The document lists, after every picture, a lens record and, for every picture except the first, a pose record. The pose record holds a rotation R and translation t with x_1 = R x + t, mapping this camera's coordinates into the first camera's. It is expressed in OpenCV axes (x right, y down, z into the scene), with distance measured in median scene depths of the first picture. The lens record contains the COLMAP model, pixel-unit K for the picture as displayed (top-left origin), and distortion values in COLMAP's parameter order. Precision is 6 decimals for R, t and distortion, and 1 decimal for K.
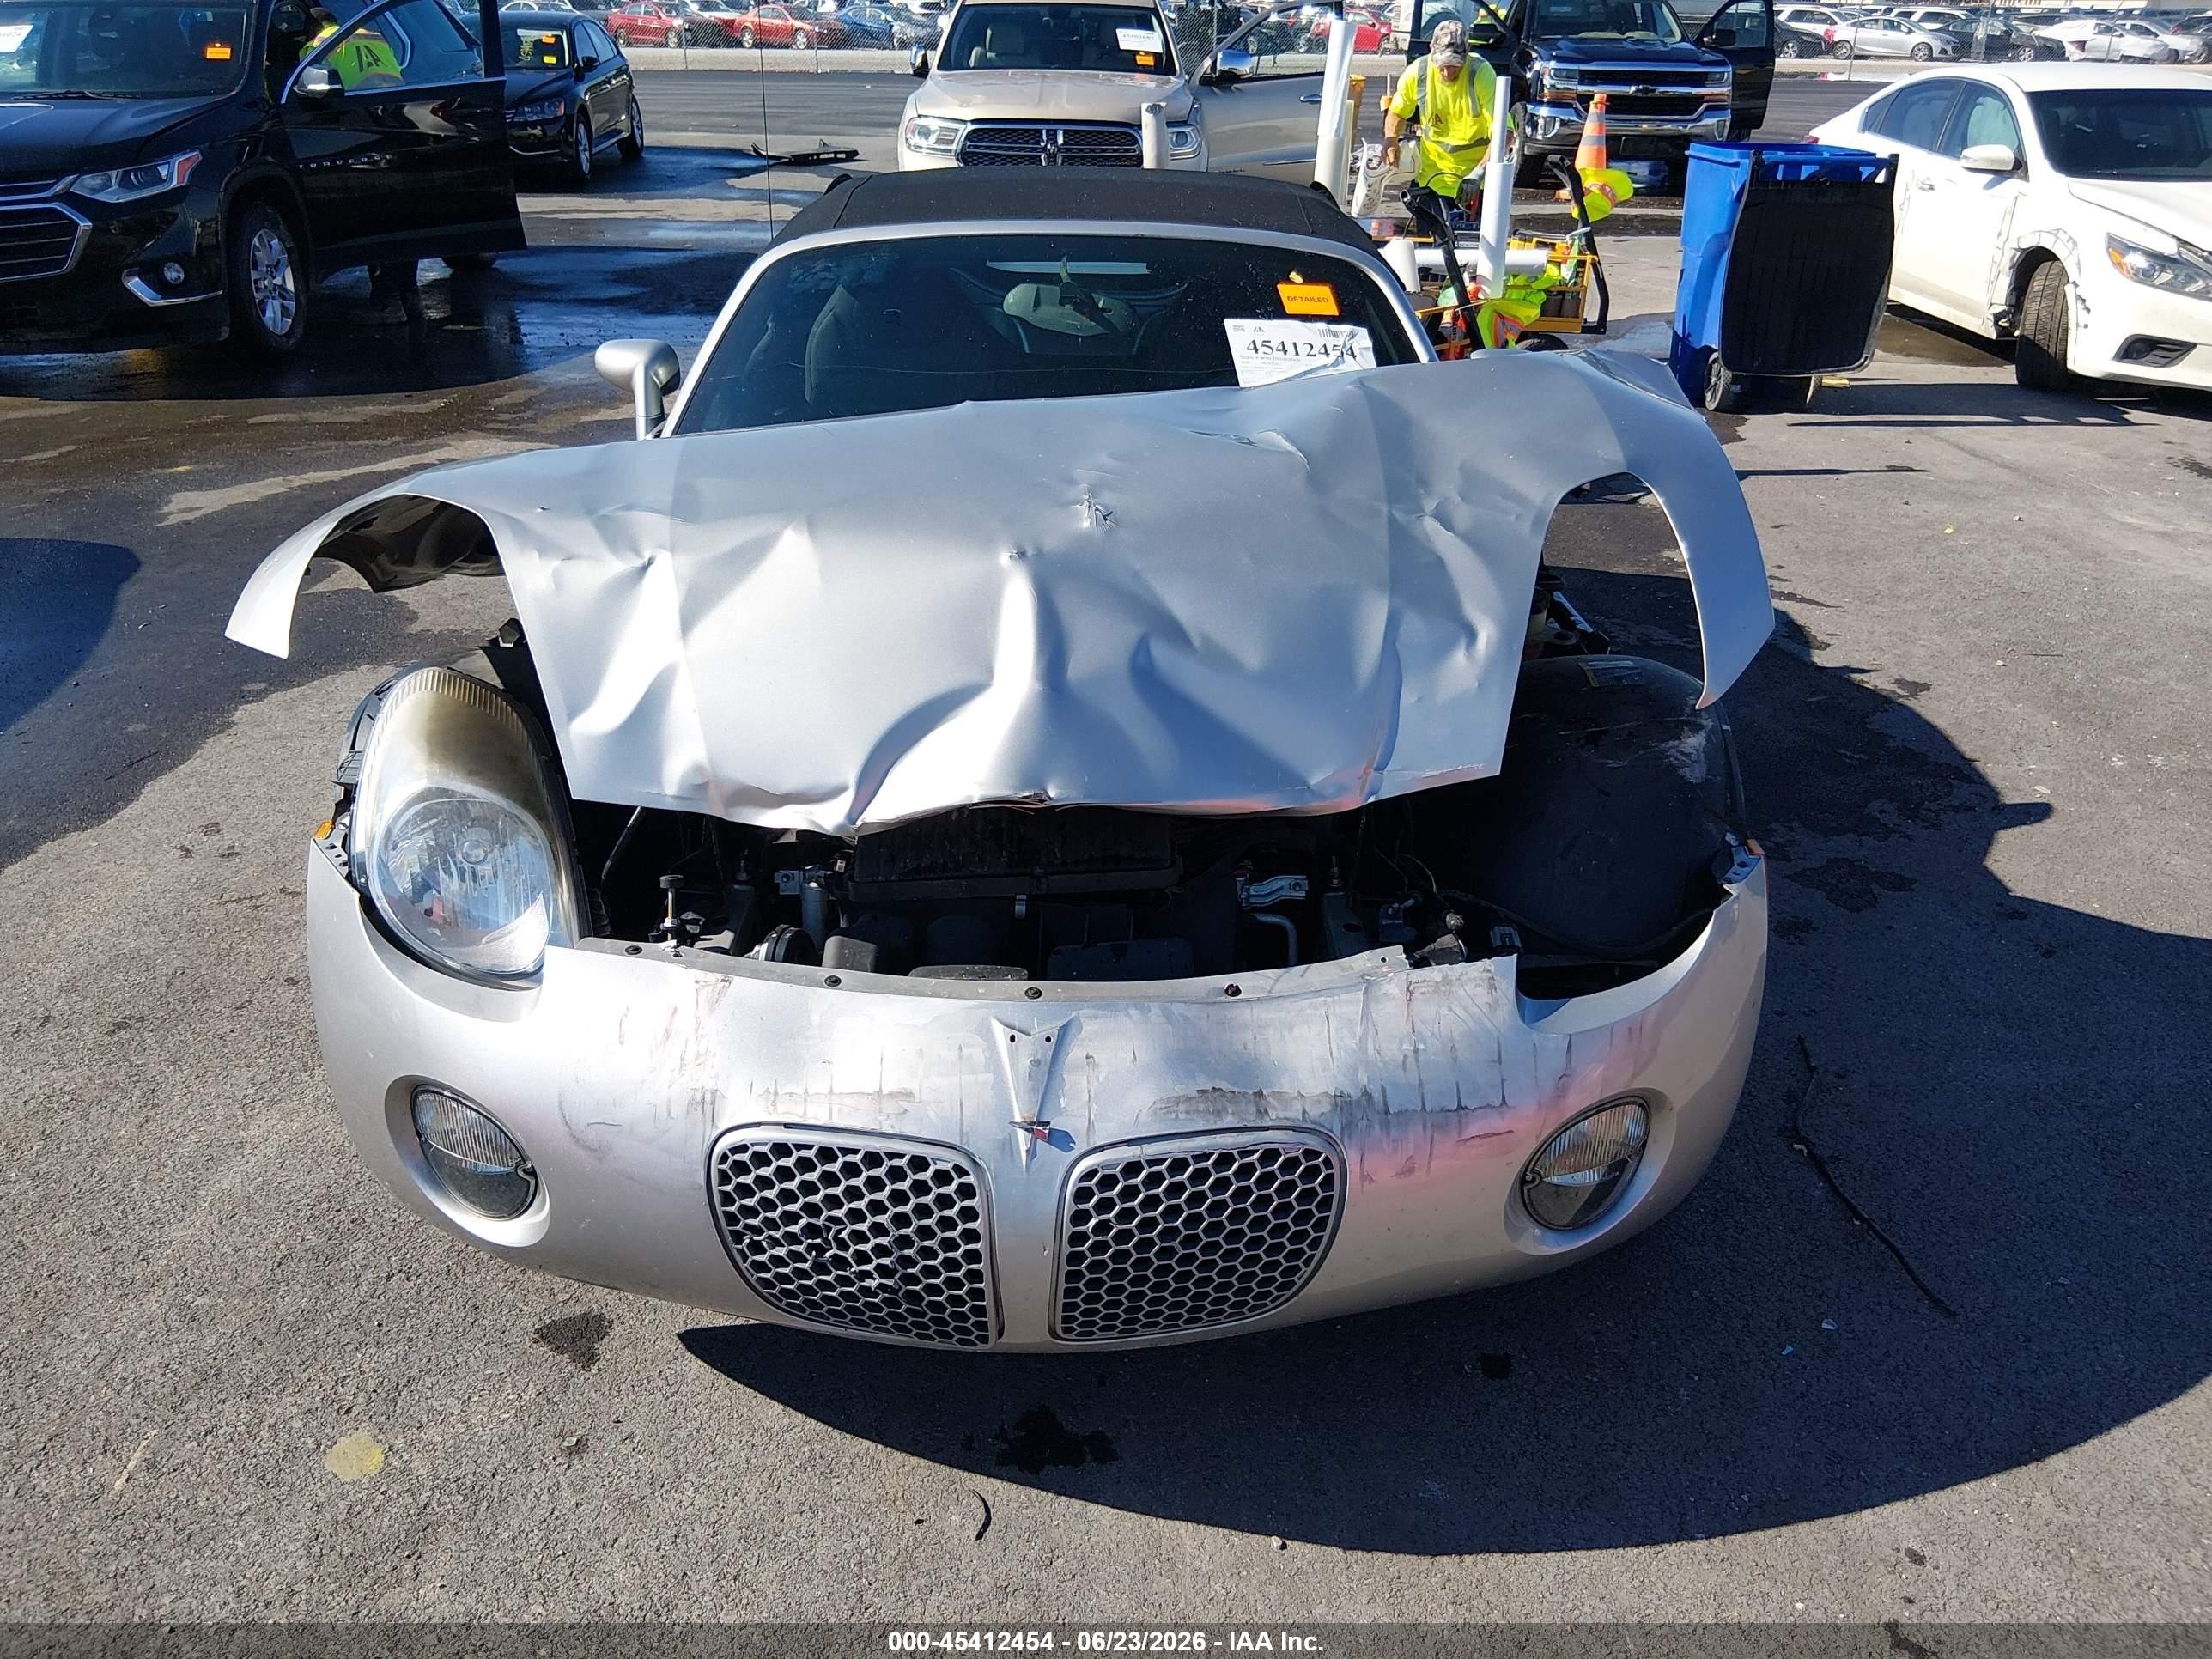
lens RADIAL K [[1684.0, 0, 1106.0], [0, 1684.0, 829.5], [0, 0, 1]] dist [0.083655, -0.157649]
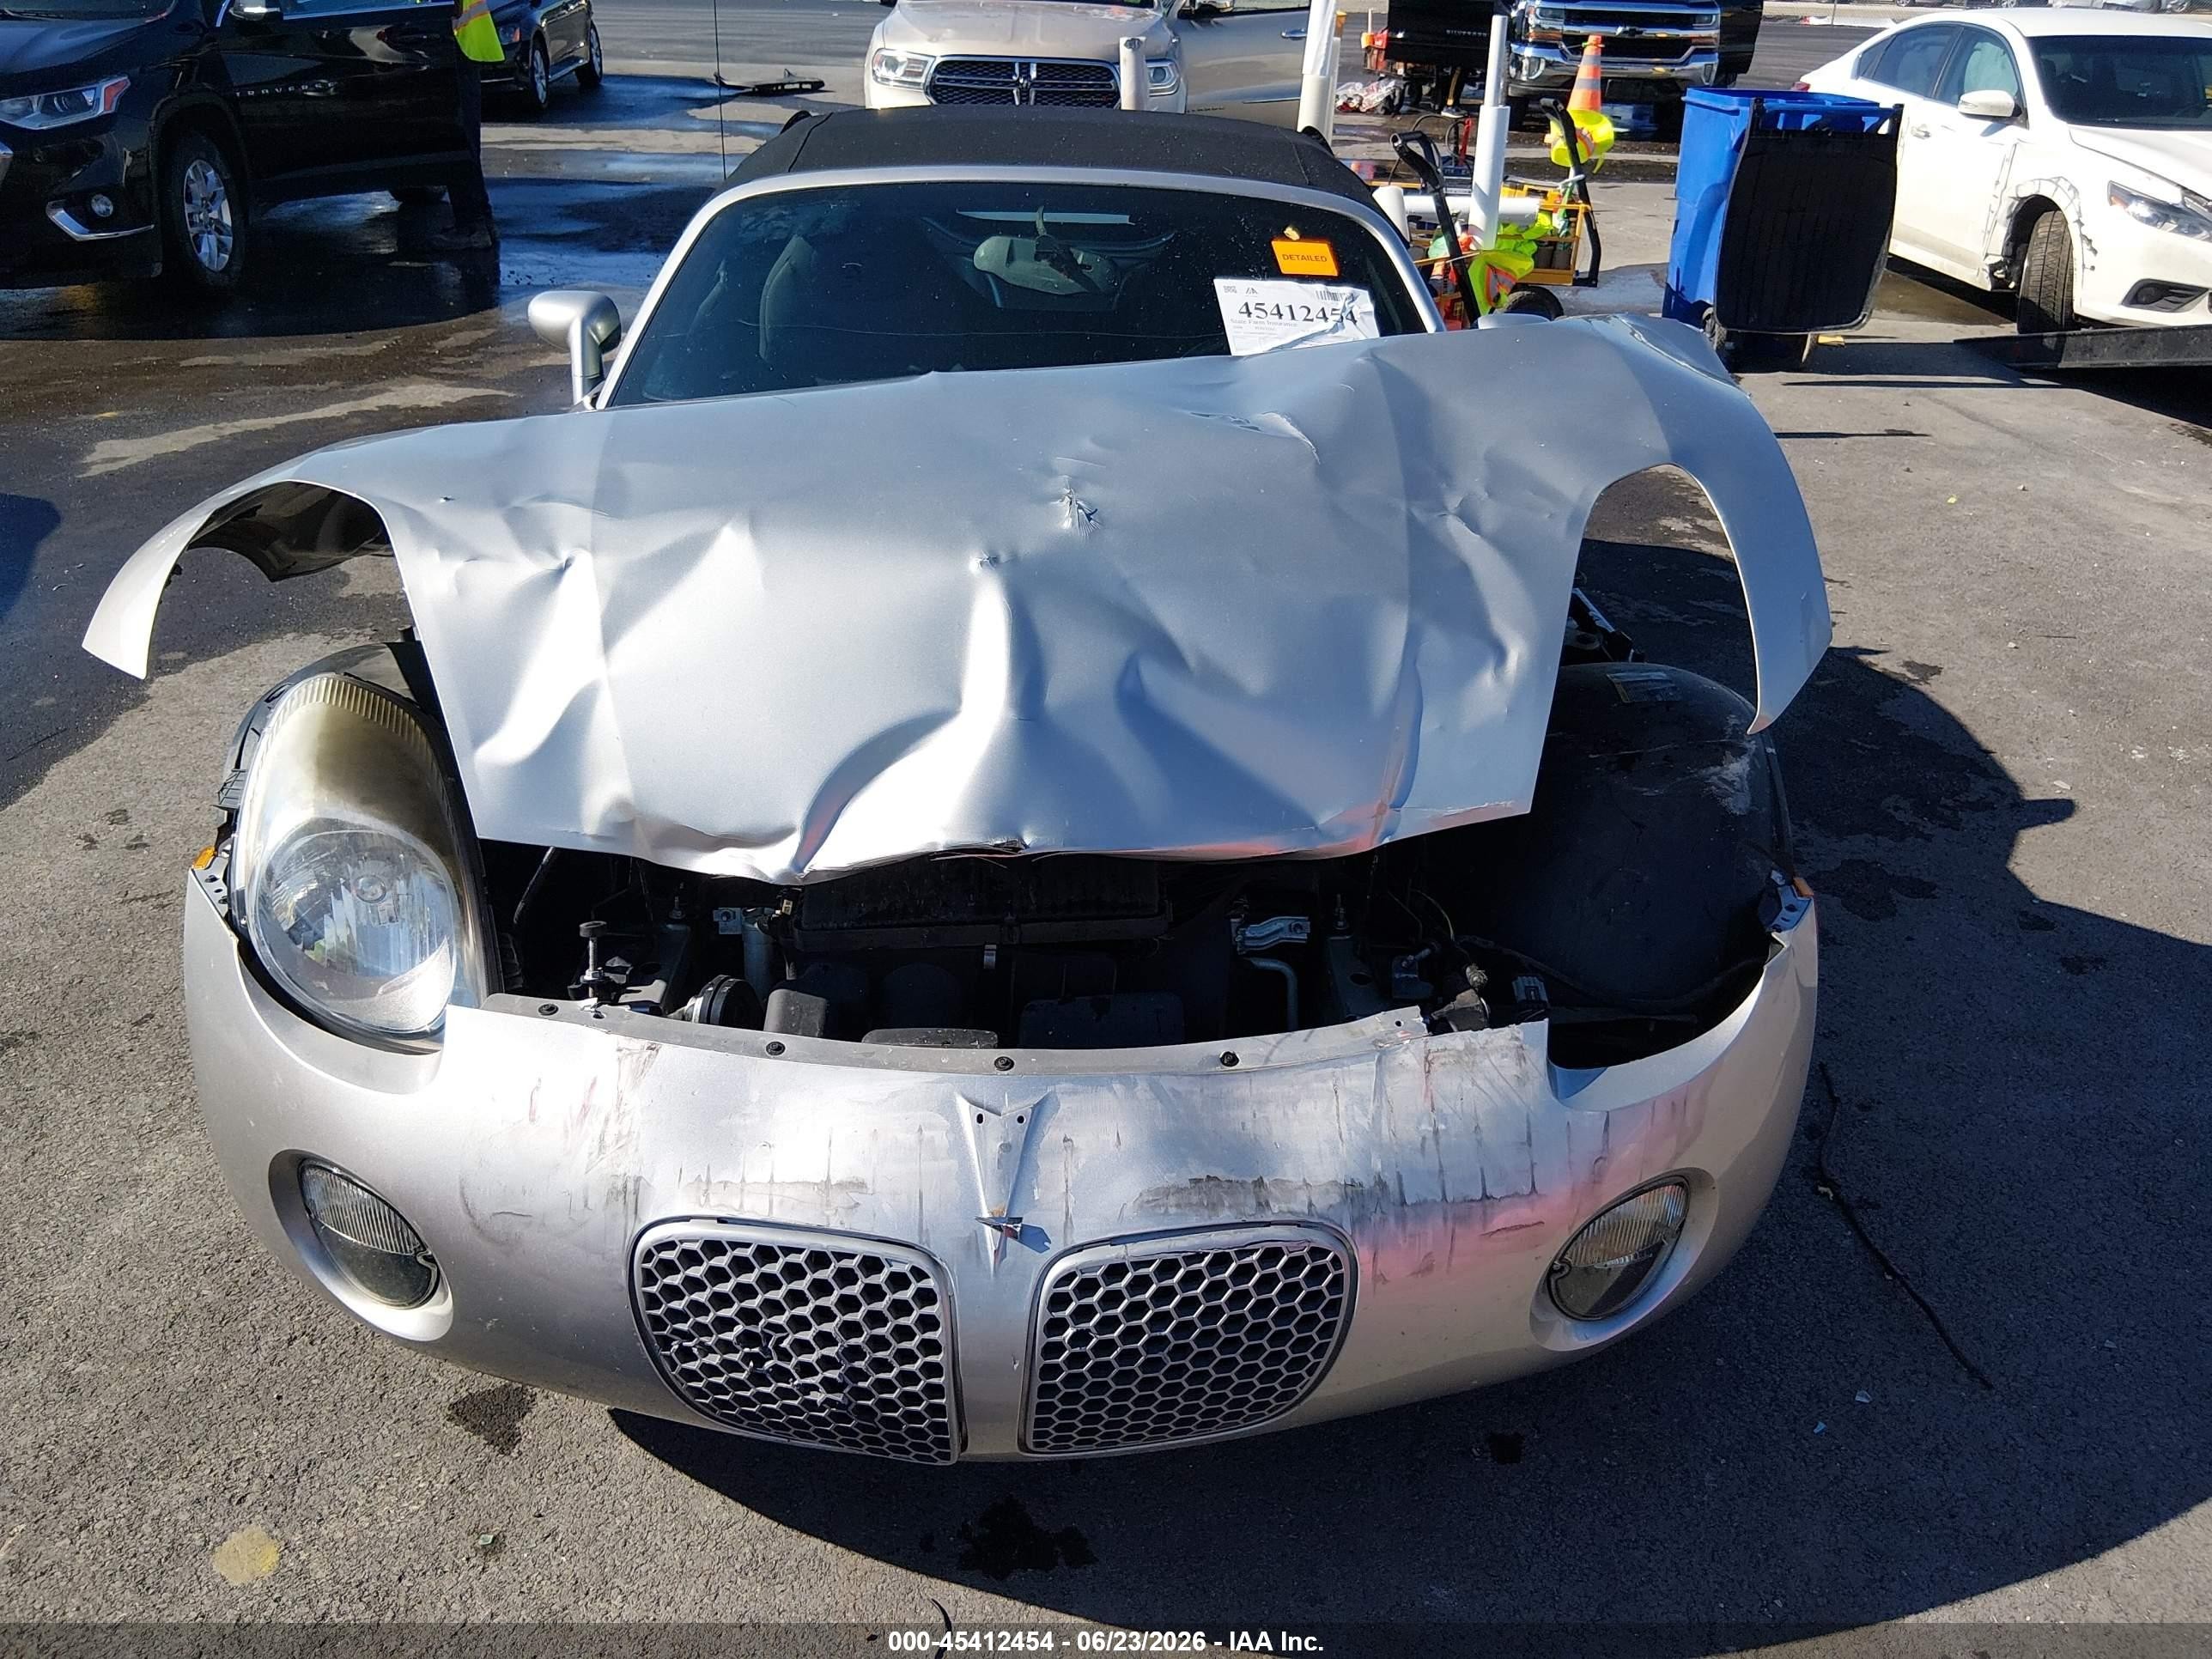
lens RADIAL K [[1684.0, 0, 1106.0], [0, 1684.0, 829.5], [0, 0, 1]] dist [0.083655, -0.157649]
pose [[0.999805, 0.006387, 0.018703, -0.006025], [-0.006997, 0.999440, 0.032722, -0.048698], [-0.018483, -0.032847, 0.999289, 0.108744]]
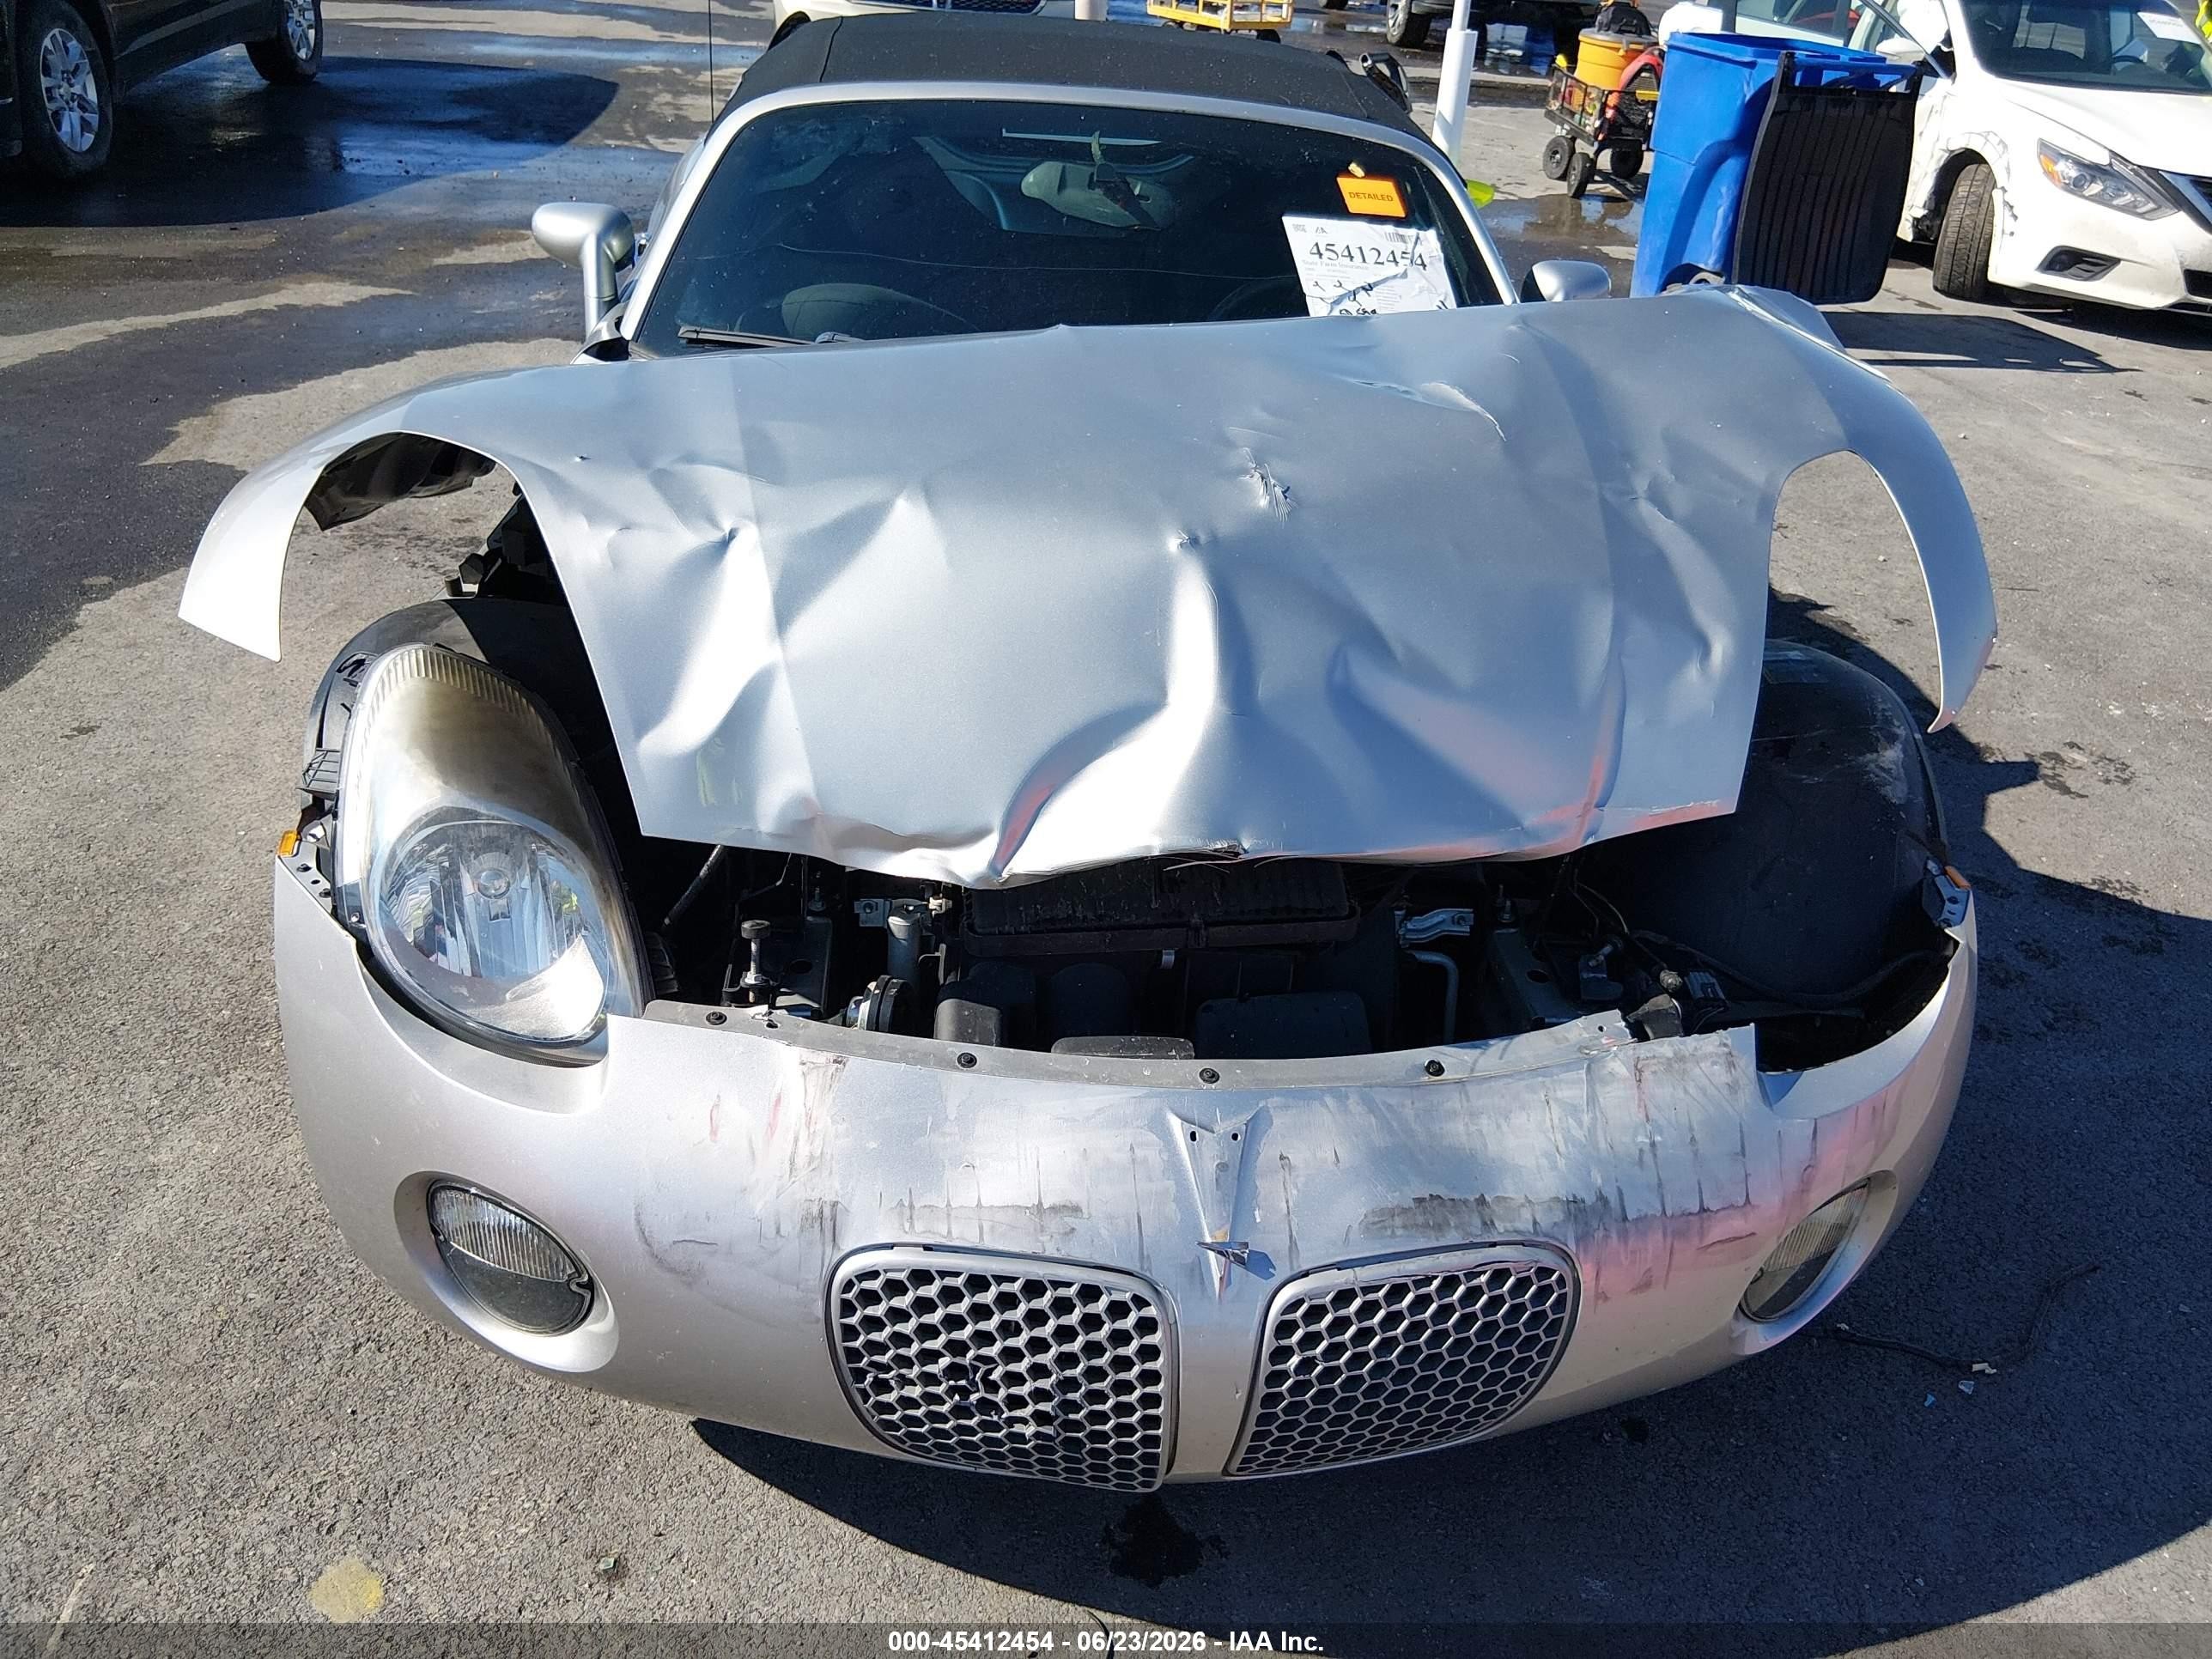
lens RADIAL K [[1669.7, 0, 1096.7], [0, 1669.7, 829.3], [0, 0, 1]] dist [0.116613, -0.209322]
pose [[0.994964, 0.009947, 0.099736, -0.162821], [-0.018338, 0.996333, 0.083567, -0.083543], [-0.098539, -0.084975, 0.991499, 0.169695]]
